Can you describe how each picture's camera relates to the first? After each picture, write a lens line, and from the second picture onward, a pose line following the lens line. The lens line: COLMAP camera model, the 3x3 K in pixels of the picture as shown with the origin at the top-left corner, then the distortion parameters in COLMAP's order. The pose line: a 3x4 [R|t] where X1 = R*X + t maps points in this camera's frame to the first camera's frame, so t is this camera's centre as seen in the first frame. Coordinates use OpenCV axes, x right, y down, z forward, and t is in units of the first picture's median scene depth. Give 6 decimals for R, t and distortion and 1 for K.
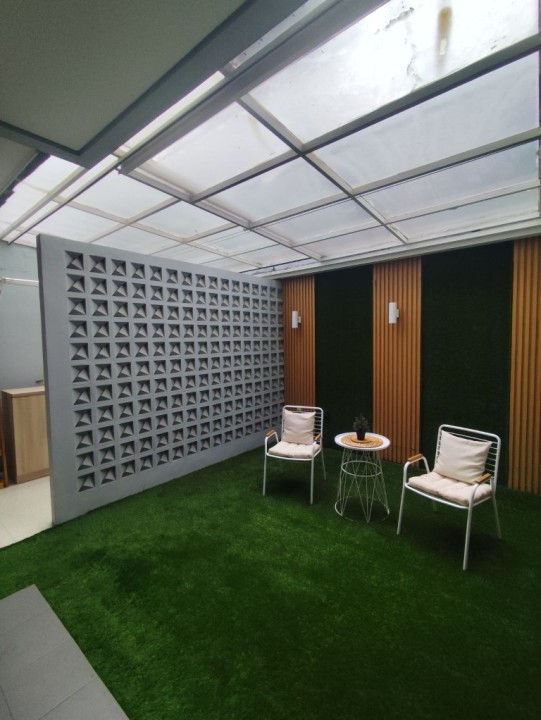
lens RADIAL K [[329.4, 0, 270.5], [0, 329.4, 360.0], [0, 0, 1]] dist [0.001291, 0.000225]
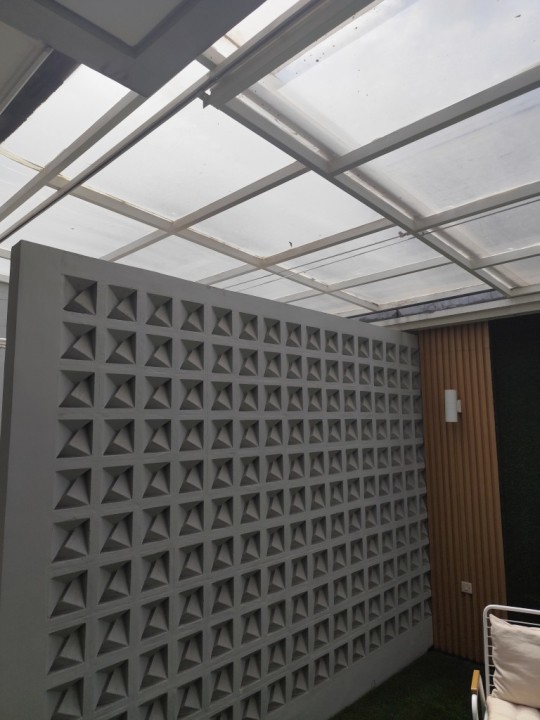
lens RADIAL K [[511.3, 0, 270.0], [0, 511.3, 360.0], [0, 0, 1]] dist [0.018148, -0.001238]
pose [[0.995709, -0.005548, -0.092374, -0.219917], [-0.011932, 0.982171, -0.187612, -0.062873], [0.091768, 0.187909, 0.977890, 0.272756]]
